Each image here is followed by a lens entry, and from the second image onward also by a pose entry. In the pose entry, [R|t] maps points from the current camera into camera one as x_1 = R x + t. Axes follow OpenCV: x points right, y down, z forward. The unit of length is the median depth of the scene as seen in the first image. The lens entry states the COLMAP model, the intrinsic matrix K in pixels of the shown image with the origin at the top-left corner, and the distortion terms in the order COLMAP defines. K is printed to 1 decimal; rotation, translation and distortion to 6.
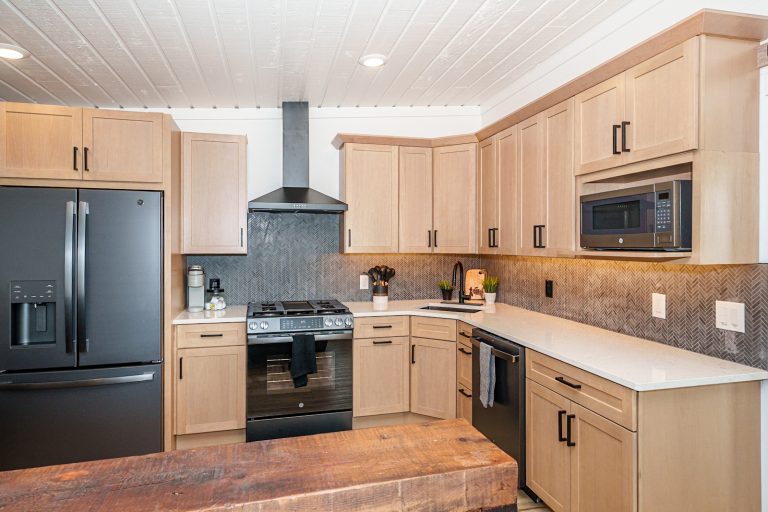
lens RADIAL K [[459.6, 0, 384.0], [0, 459.6, 256.0], [0, 0, 1]] dist [0.022011, -0.000699]
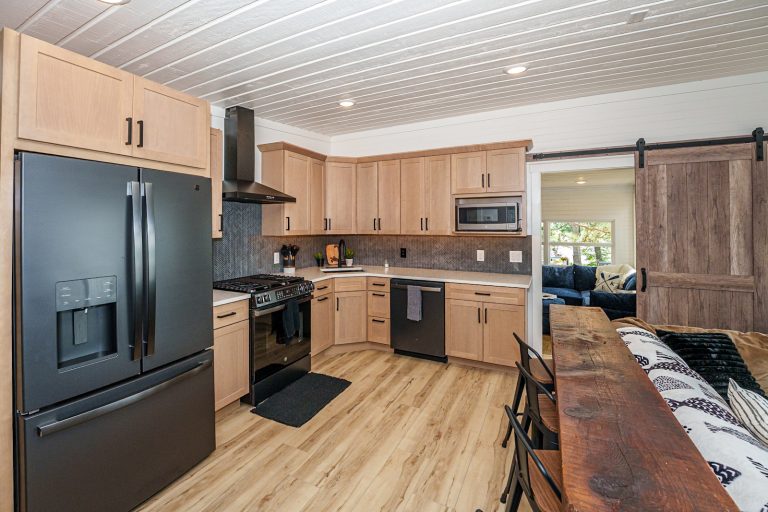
lens RADIAL K [[332.9, 0, 372.4], [0, 332.9, 229.7], [0, 0, 1]] dist [-0.033595, 0.005629]
pose [[0.670617, -0.008684, 0.741753, -0.674819], [0.019867, 0.999783, -0.006257, -0.013043], [-0.741538, 0.018932, 0.670644, 0.223385]]
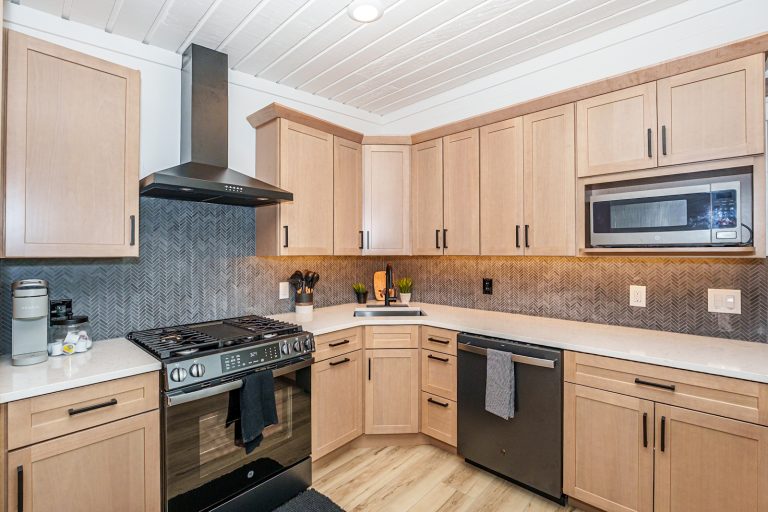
lens RADIAL K [[342.0, 0, 384.0], [0, 342.0, 256.0], [0, 0, 1]] dist [-0.021826, 0.000197]
pose [[0.838567, -0.007456, 0.544748, -0.283932], [0.016415, 0.999798, -0.011584, 0.004712], [-0.544552, 0.018656, 0.838520, 0.455678]]
